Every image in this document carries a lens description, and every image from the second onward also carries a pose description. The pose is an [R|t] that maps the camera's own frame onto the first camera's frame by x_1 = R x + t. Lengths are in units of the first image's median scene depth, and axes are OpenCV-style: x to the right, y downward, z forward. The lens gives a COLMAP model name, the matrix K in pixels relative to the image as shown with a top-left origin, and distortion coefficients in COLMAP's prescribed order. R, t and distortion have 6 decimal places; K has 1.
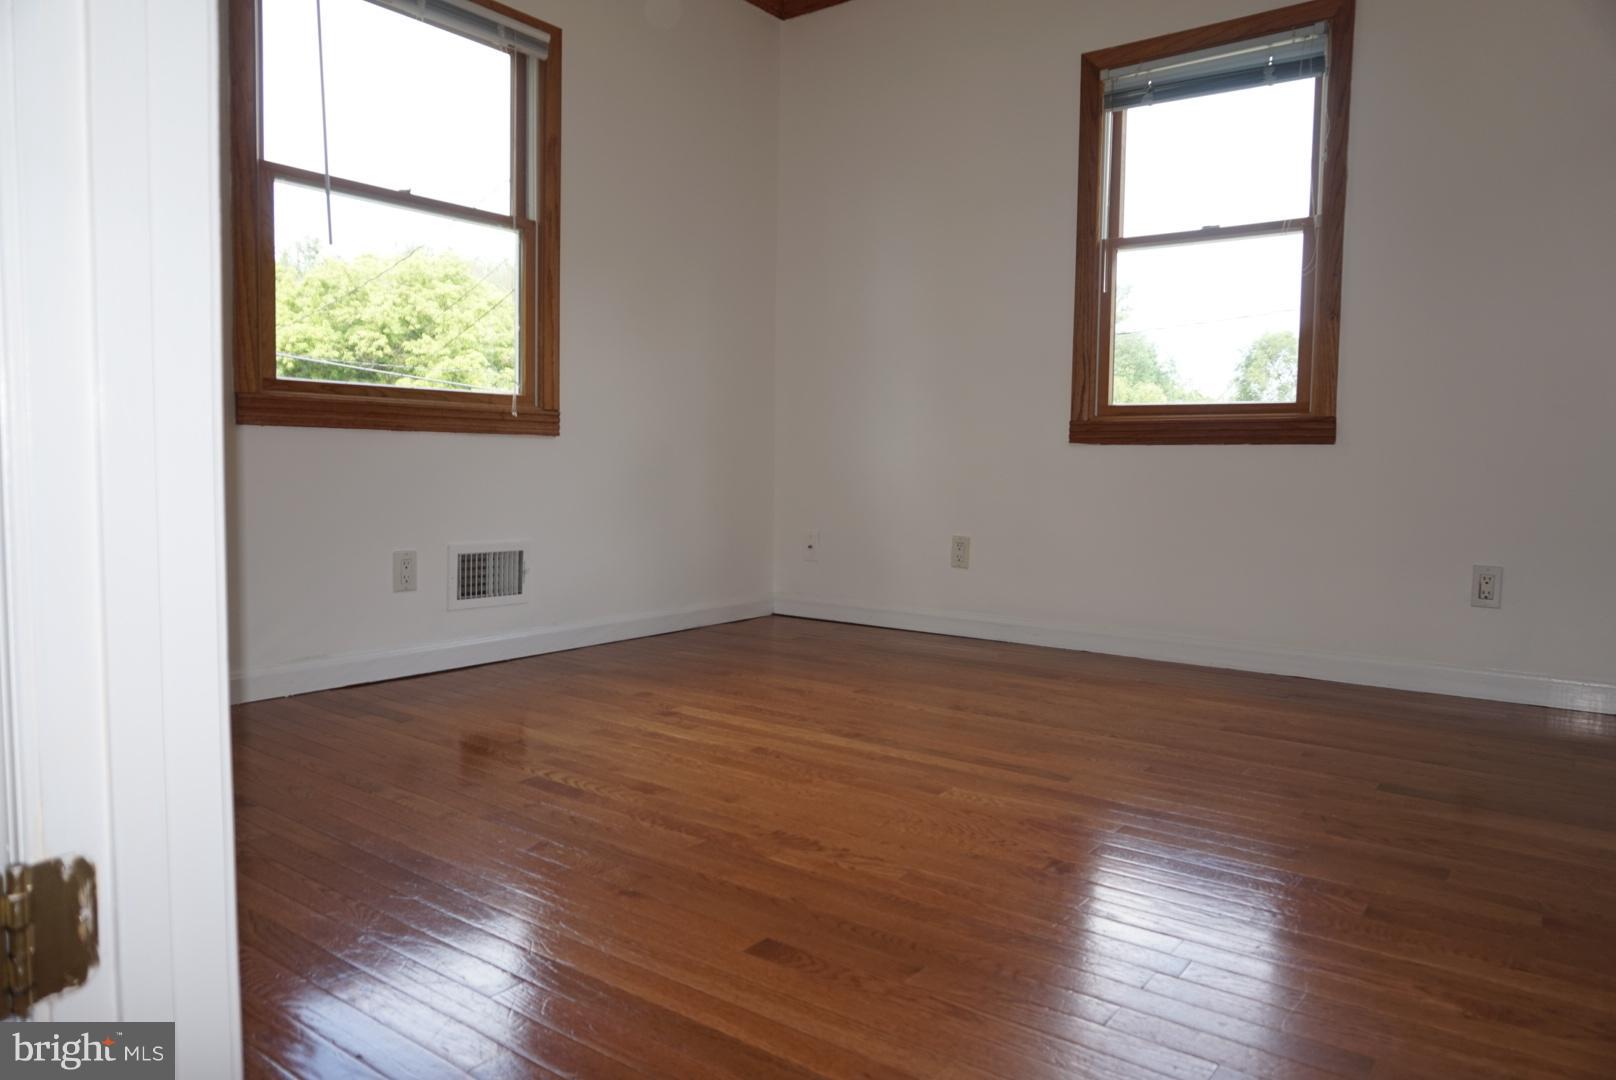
lens RADIAL K [[1099.8, 0, 803.7], [0, 1099.8, 543.6], [0, 0, 1]] dist [-0.027245, 0.021875]
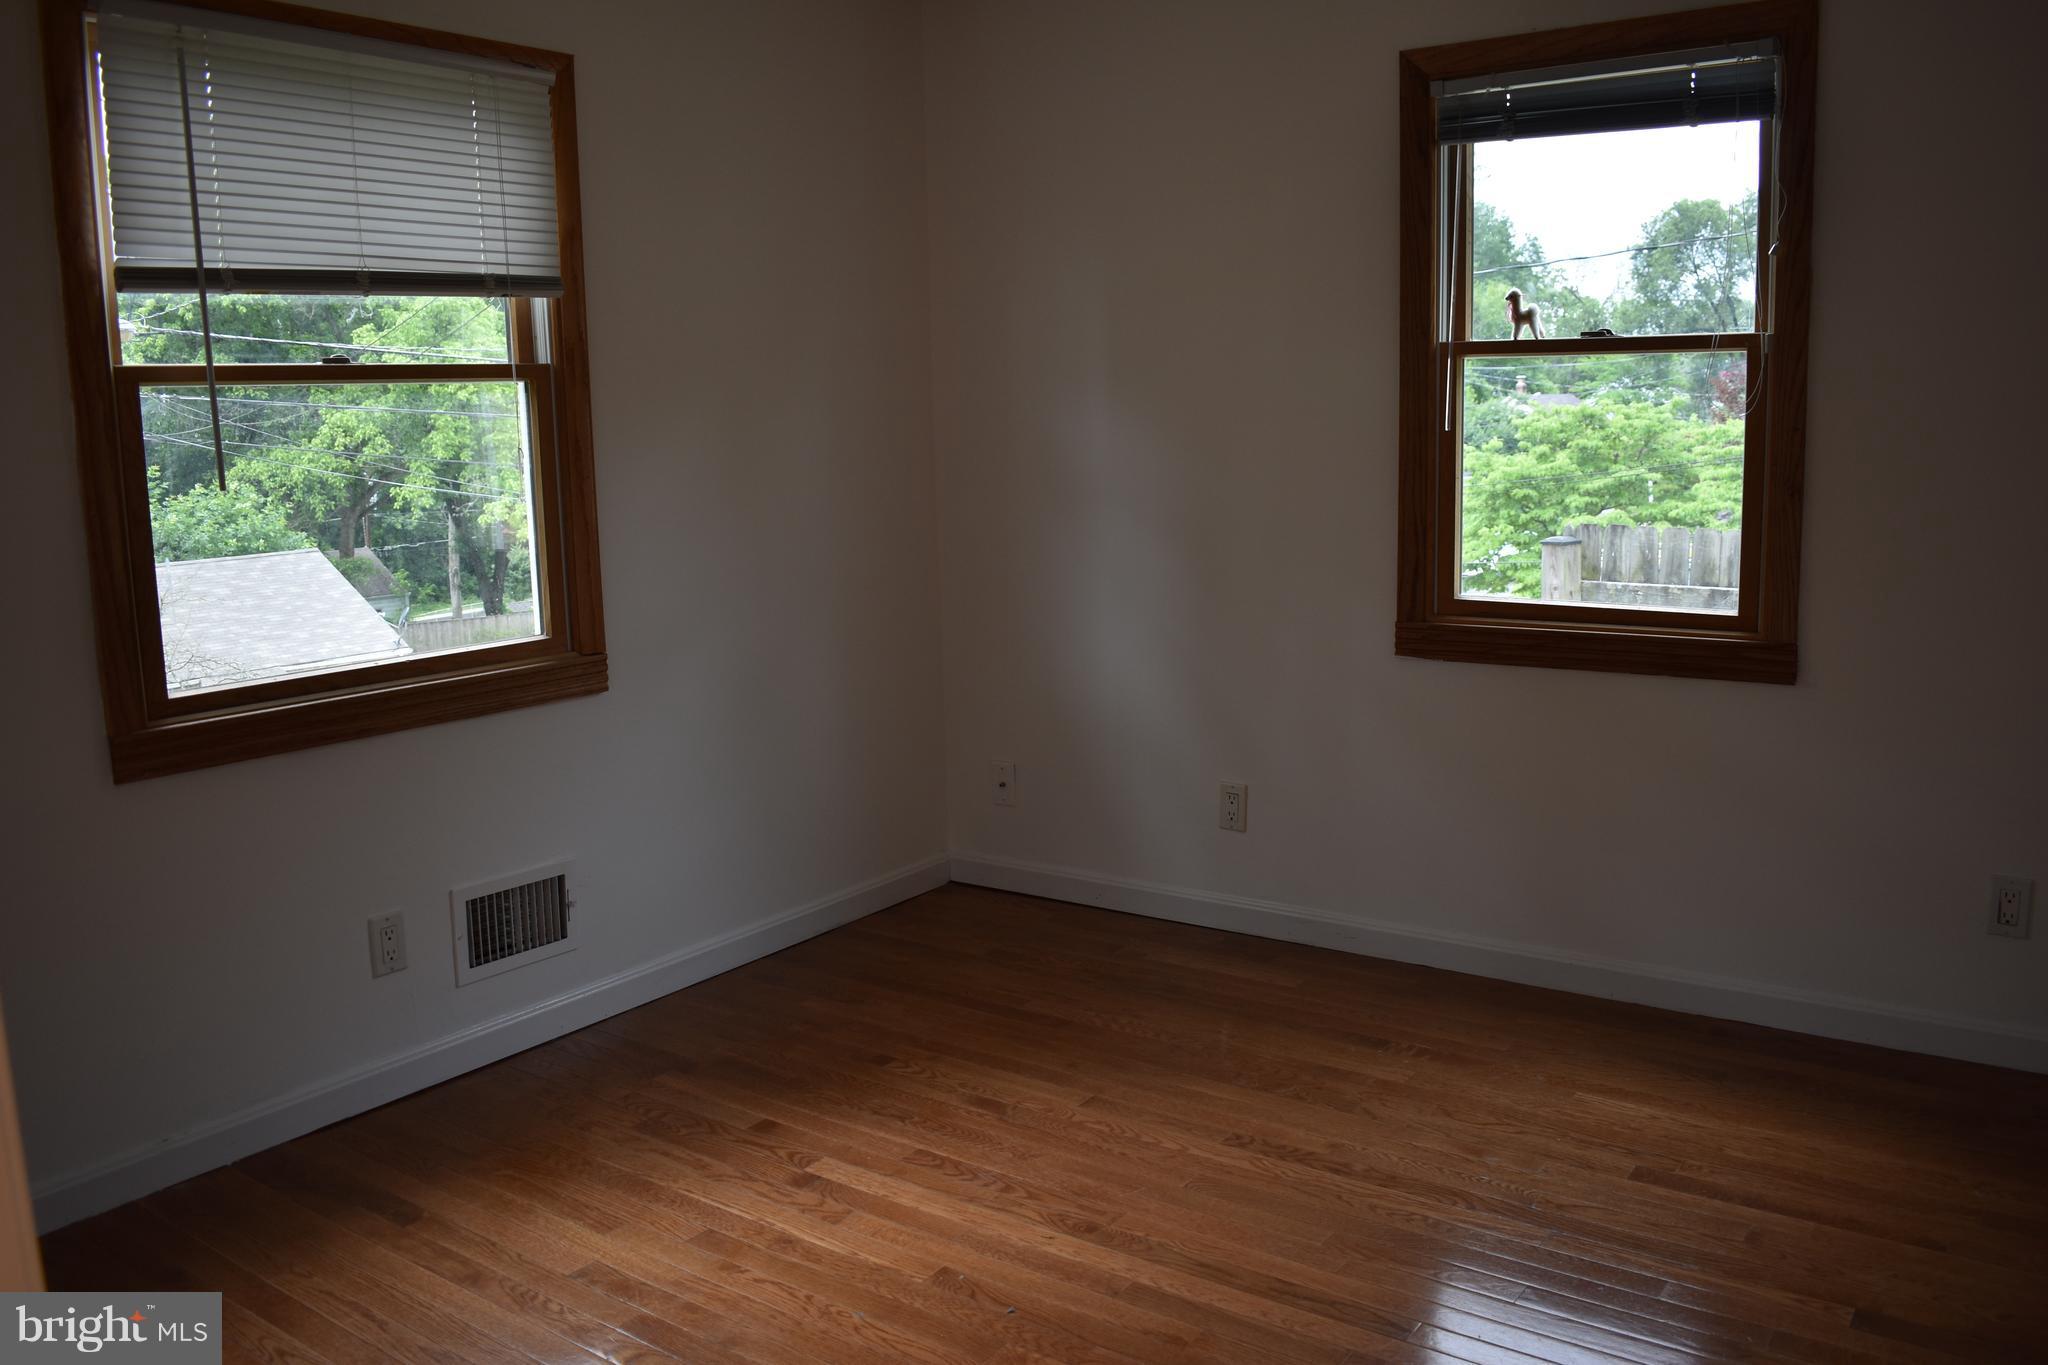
lens RADIAL K [[1676.6, 0, 1021.3], [0, 1676.6, 682.7], [0, 0, 1]] dist [-0.078005, -0.011876]
pose [[0.998908, -0.043475, 0.017107, 0.003262], [0.041738, 0.994942, 0.091369, -0.188741], [-0.020992, -0.090555, 0.995670, 0.022186]]
